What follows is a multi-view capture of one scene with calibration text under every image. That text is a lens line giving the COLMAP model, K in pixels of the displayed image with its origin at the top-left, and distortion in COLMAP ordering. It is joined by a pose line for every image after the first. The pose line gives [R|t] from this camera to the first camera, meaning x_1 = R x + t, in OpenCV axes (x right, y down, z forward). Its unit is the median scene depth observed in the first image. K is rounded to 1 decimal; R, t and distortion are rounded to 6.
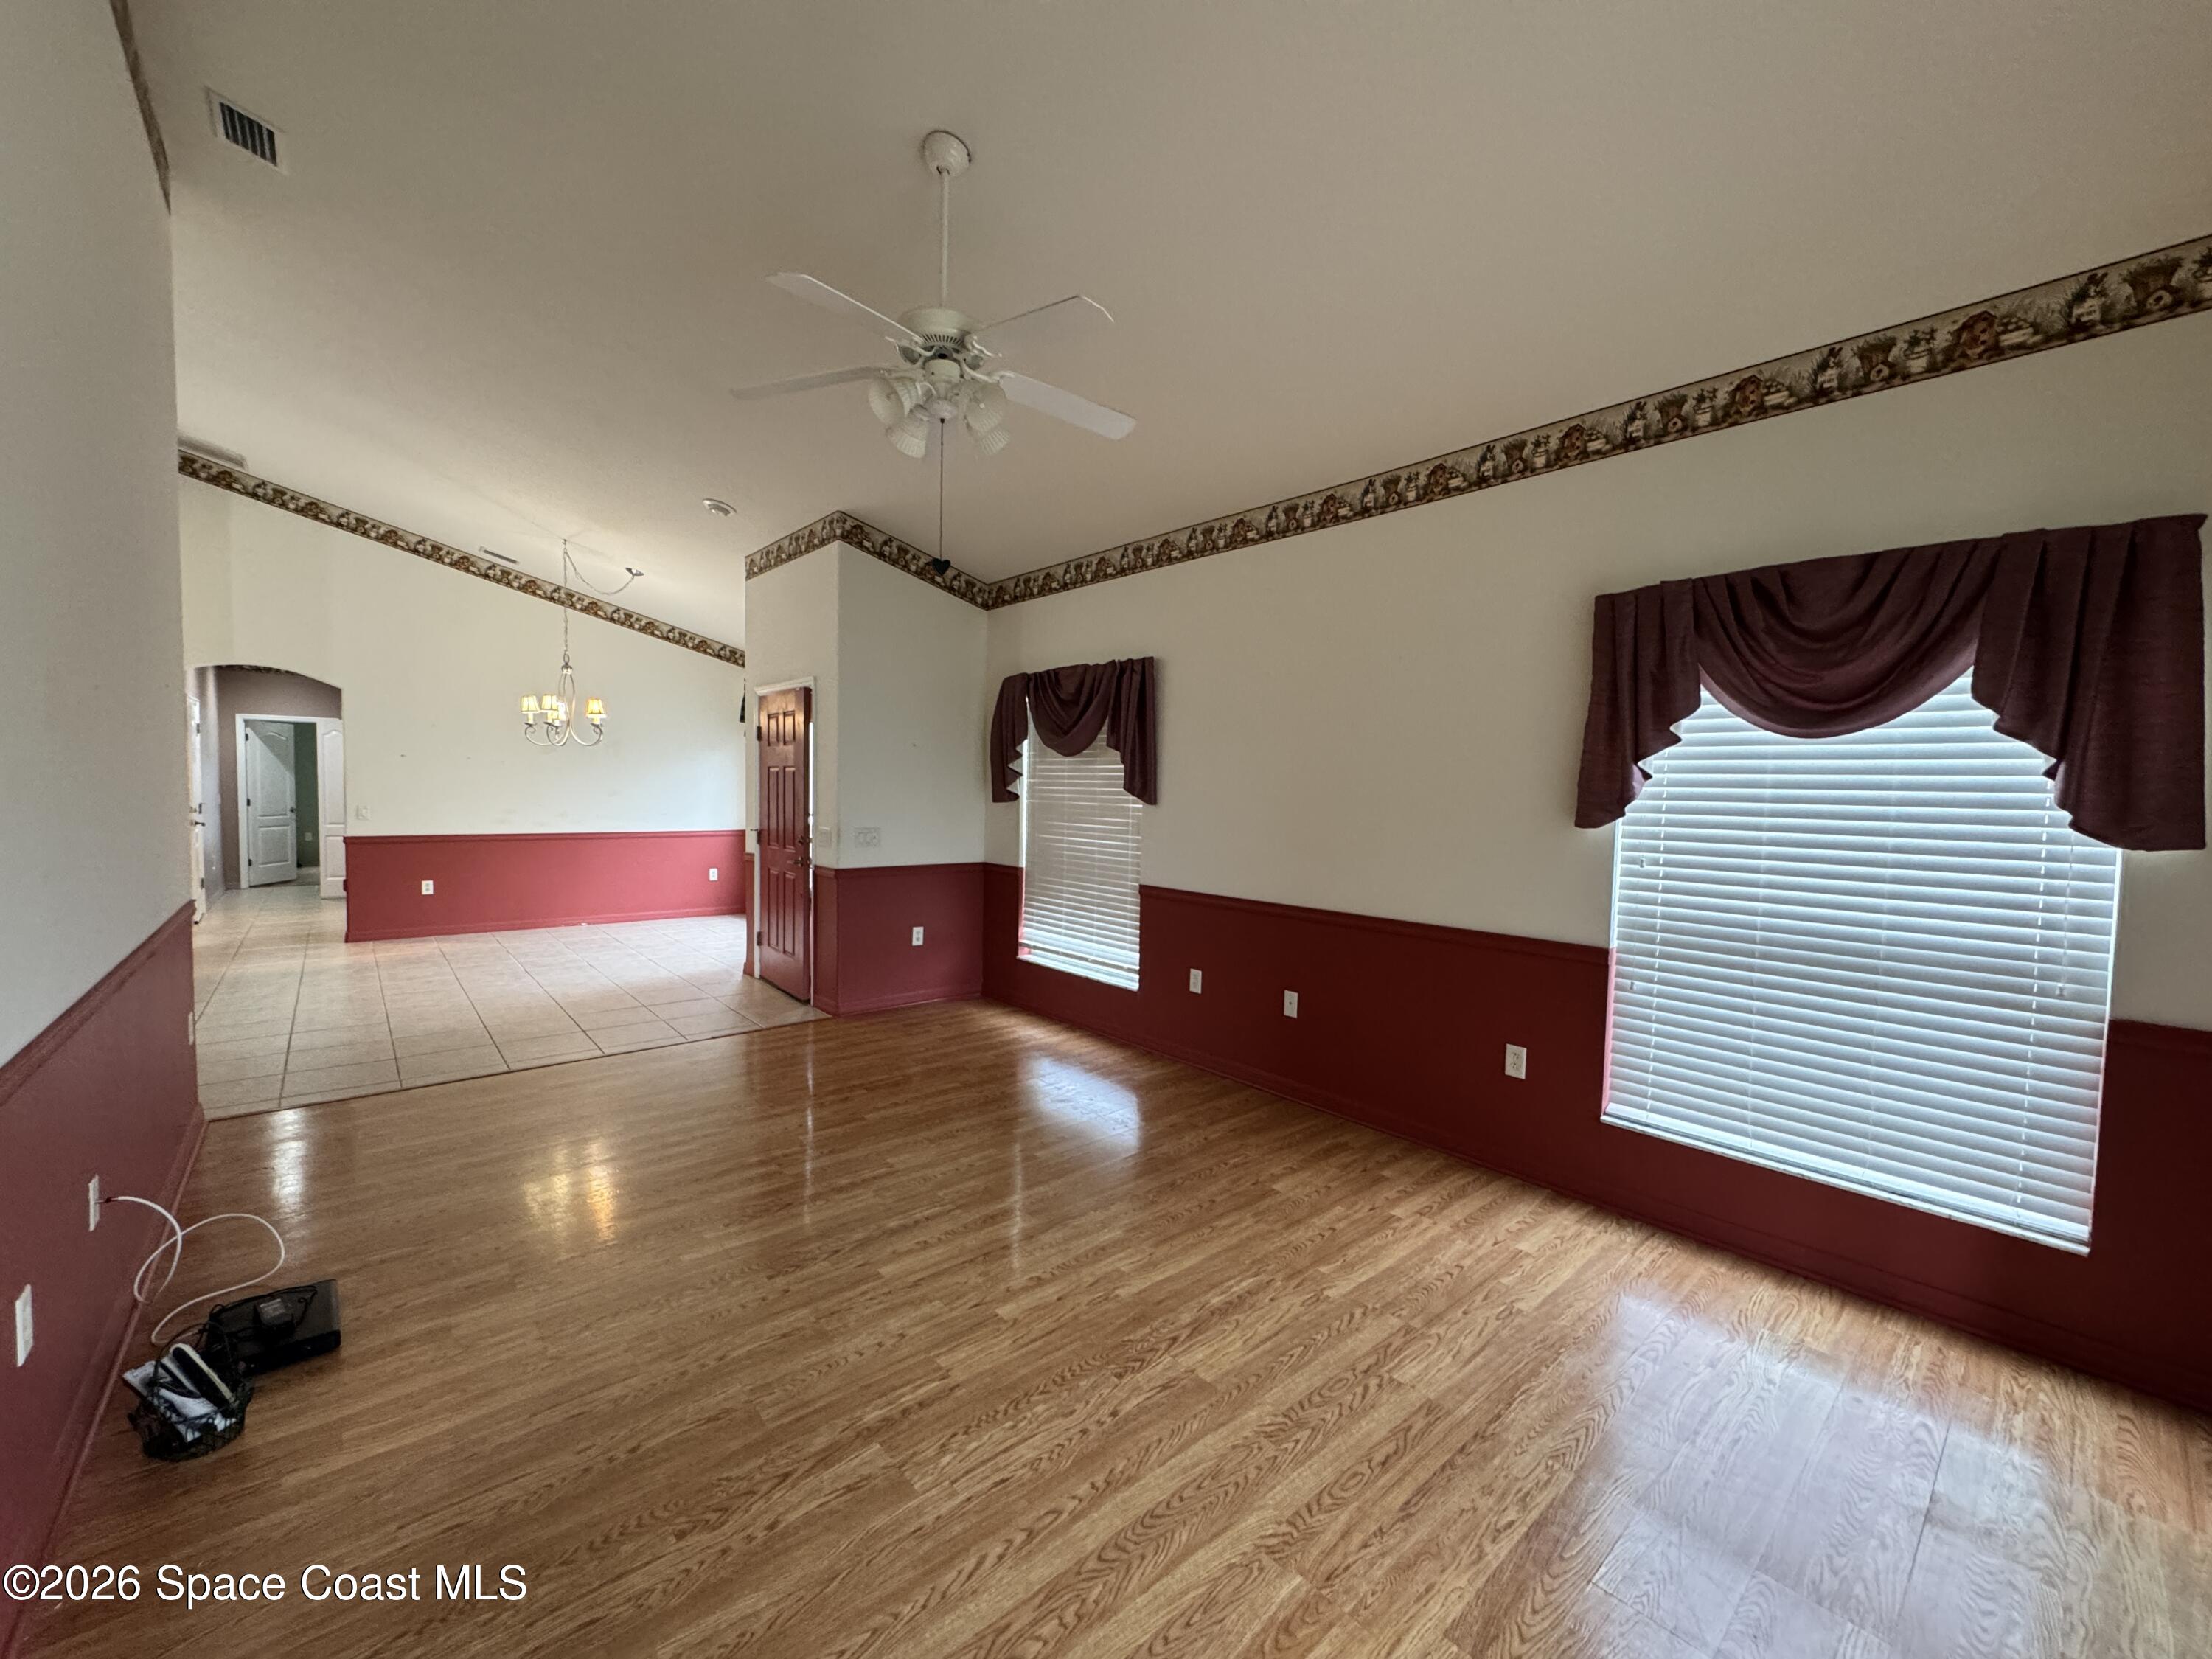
lens RADIAL K [[883.0, 0, 1106.0], [0, 883.0, 829.5], [0, 0, 1]] dist [-0.000929, 0.000291]
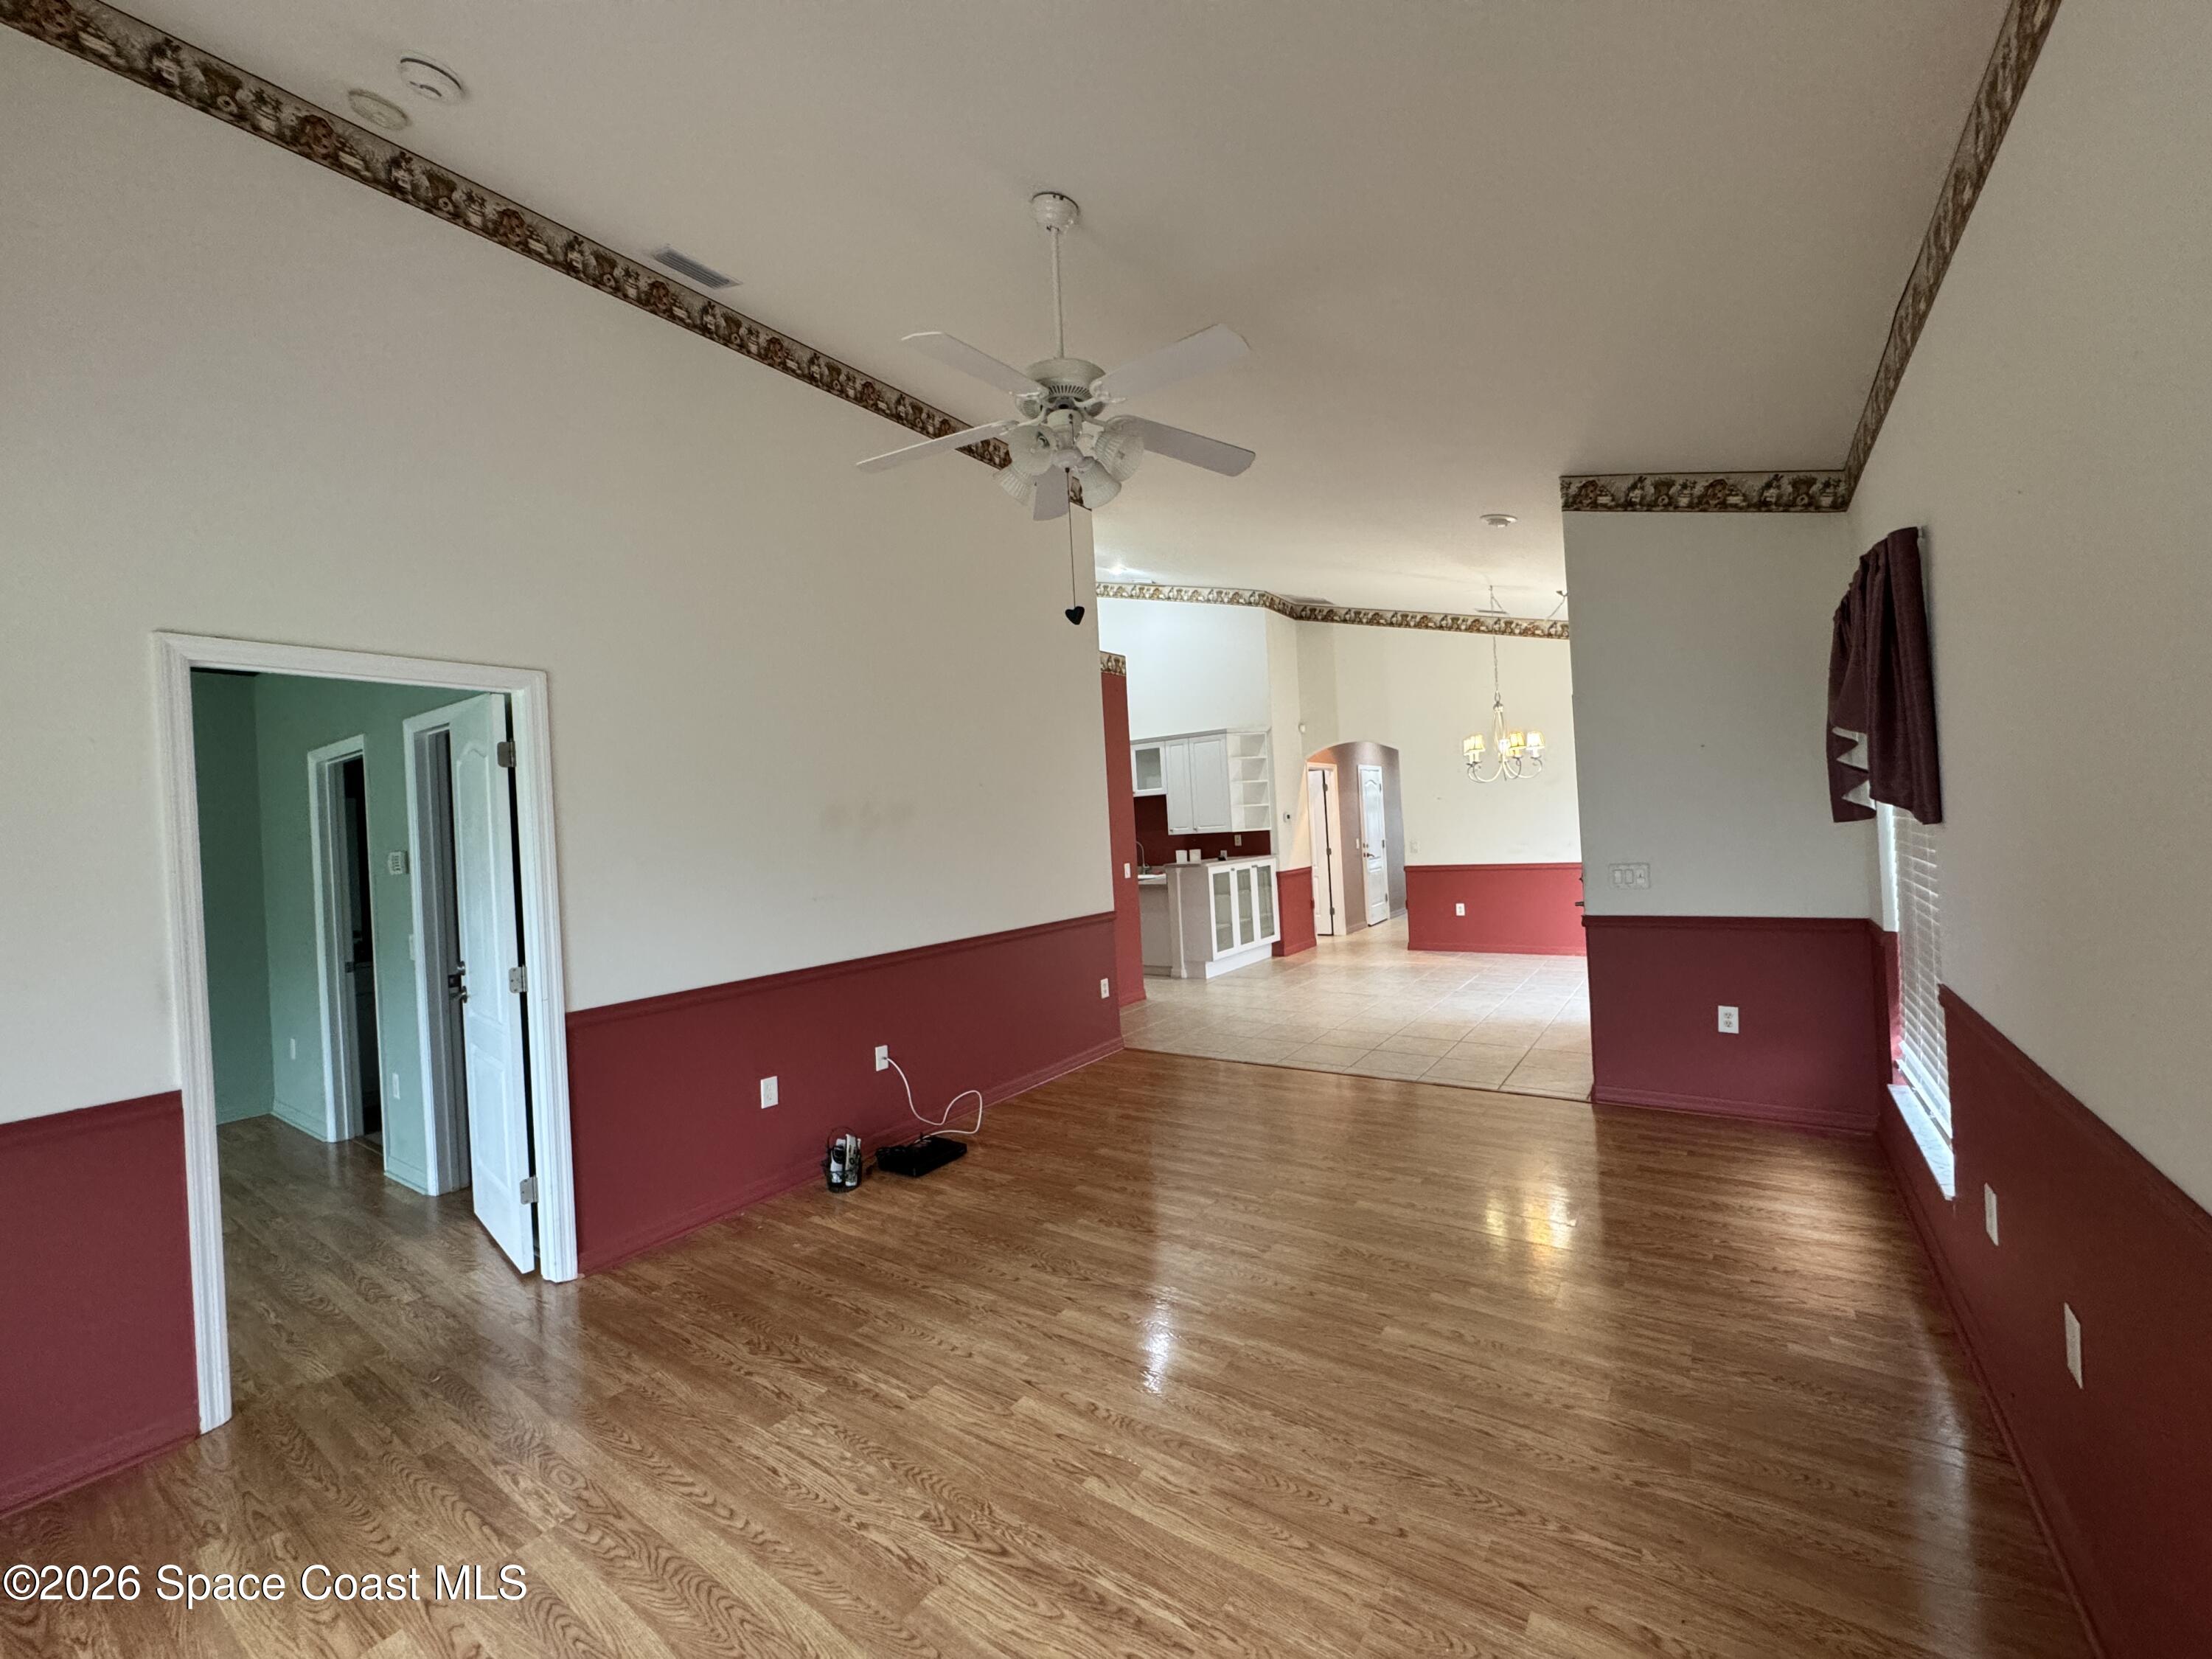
lens RADIAL K [[883.0, 0, 1106.0], [0, 883.0, 829.5], [0, 0, 1]] dist [-0.000929, 0.000291]
pose [[0.235018, -0.033494, -0.971414, 0.438690], [0.012772, 0.999426, -0.031370, -0.016194], [0.971907, -0.005035, 0.235310, 0.456469]]
